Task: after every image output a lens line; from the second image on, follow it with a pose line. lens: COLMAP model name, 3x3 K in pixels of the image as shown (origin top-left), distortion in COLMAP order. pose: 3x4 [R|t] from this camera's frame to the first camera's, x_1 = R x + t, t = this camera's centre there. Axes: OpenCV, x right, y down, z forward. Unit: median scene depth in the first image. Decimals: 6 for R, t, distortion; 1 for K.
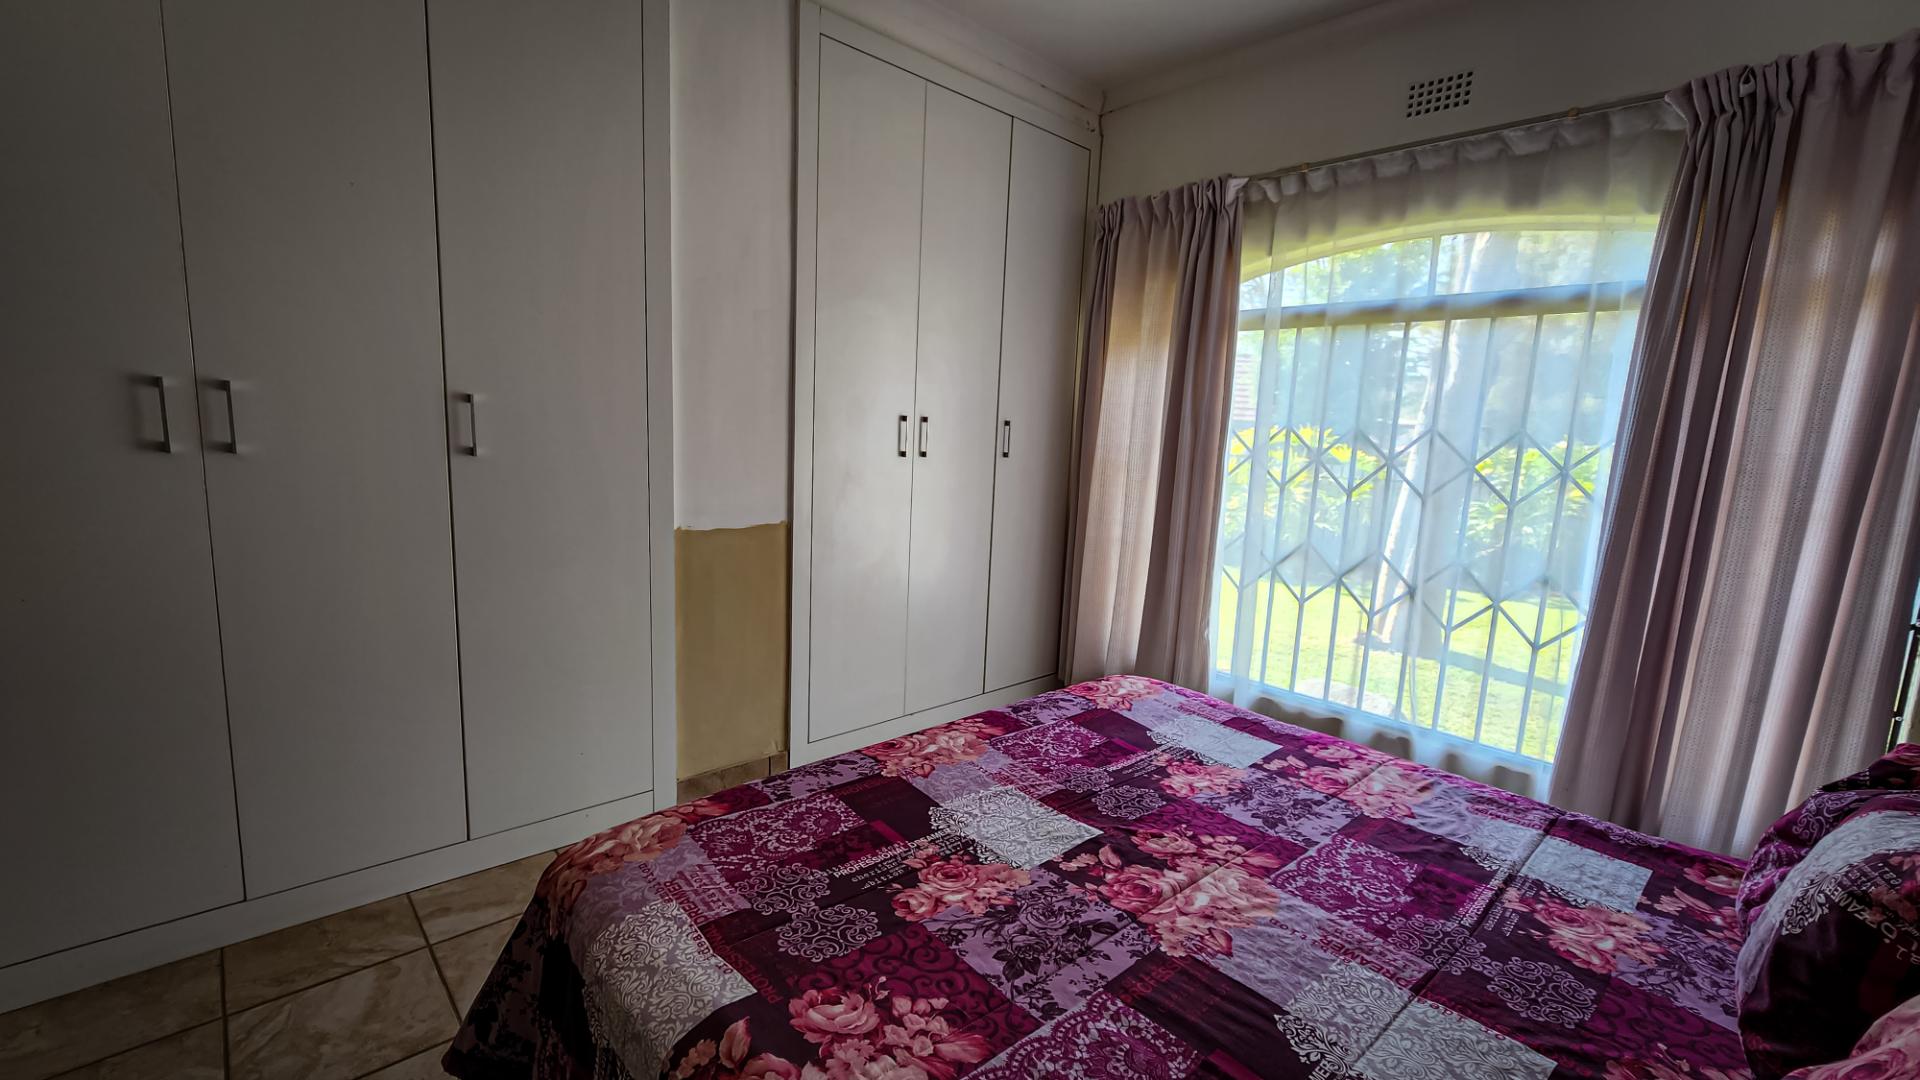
lens RADIAL K [[789.2, 0, 963.5], [0, 789.2, 556.8], [0, 0, 1]] dist [-0.000935, -0.000180]
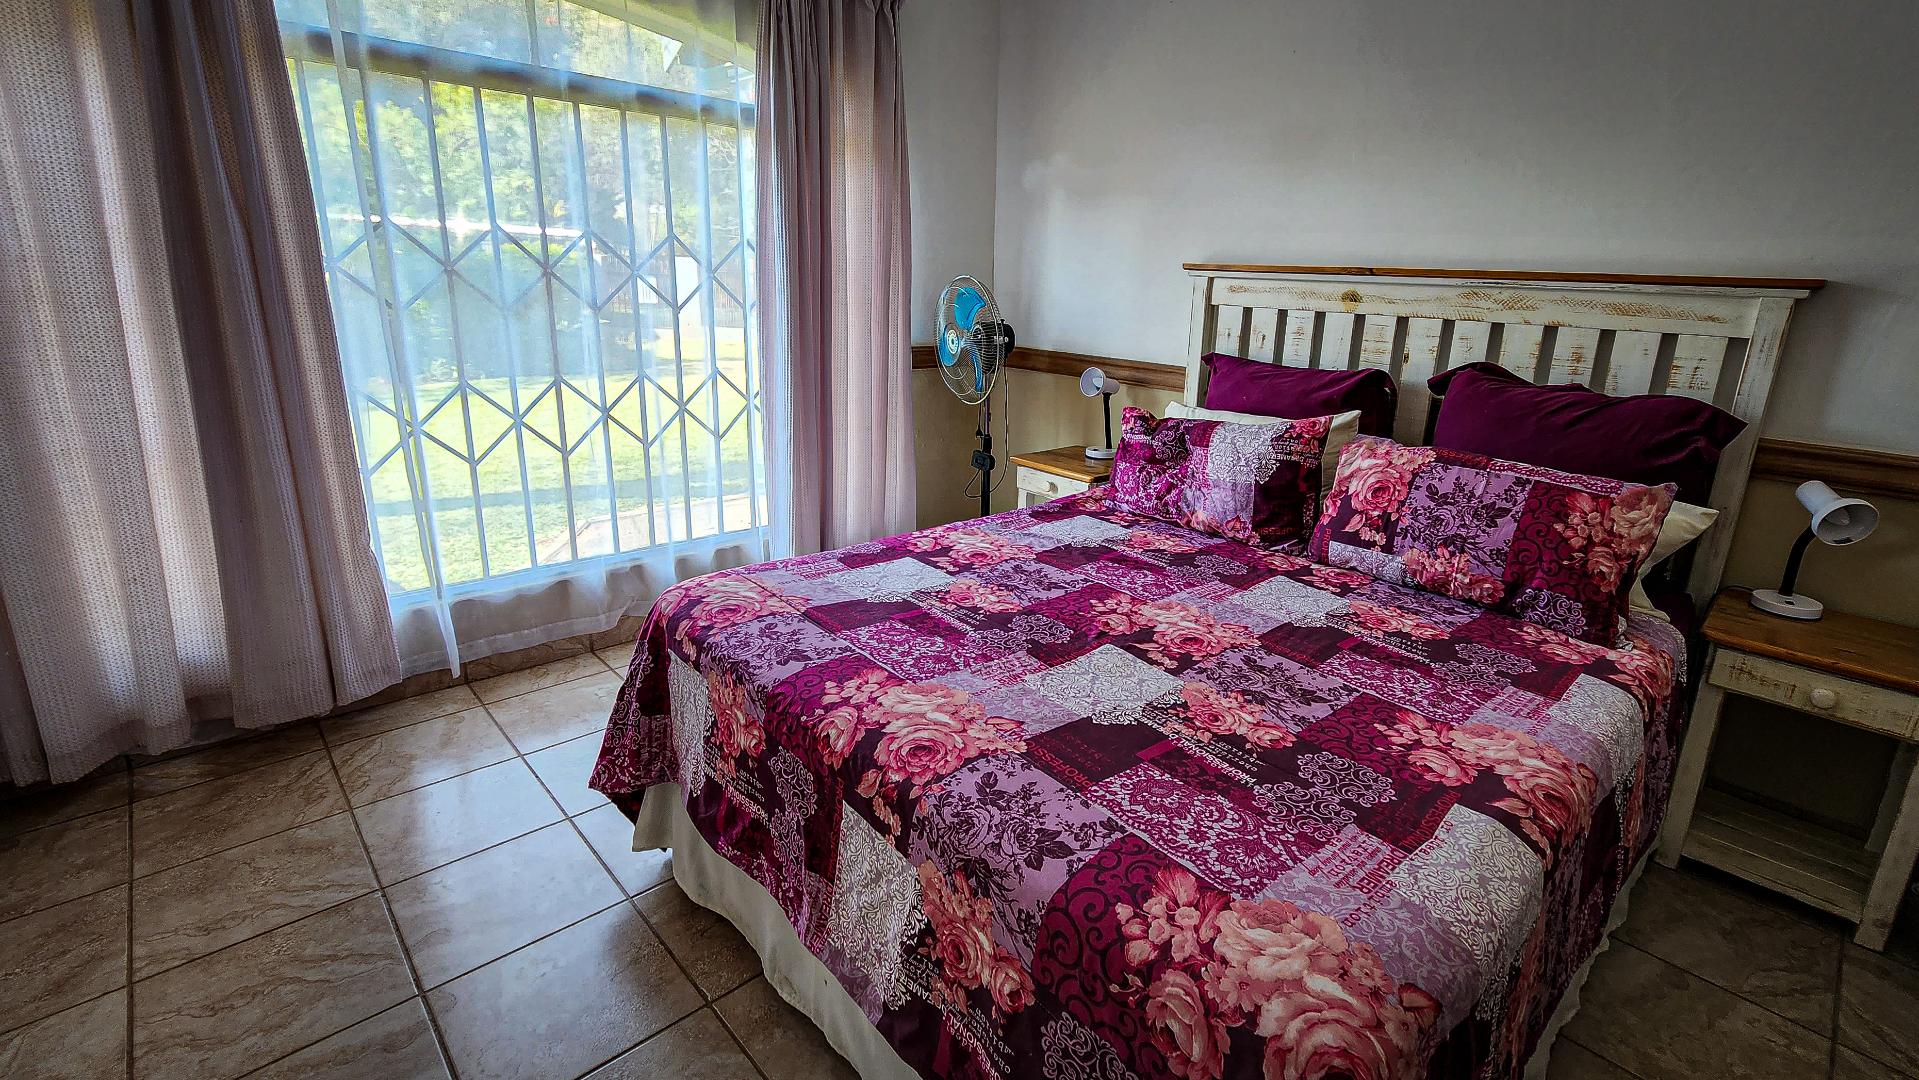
lens RADIAL K [[892.9, 0, 967.3], [0, 892.9, 530.4], [0, 0, 1]] dist [-0.000327, -0.000766]
pose [[-0.021771, -0.320976, 0.946837, -0.919360], [0.124960, 0.938761, 0.321111, -0.216804], [-0.991923, 0.125308, 0.019672, 1.118565]]
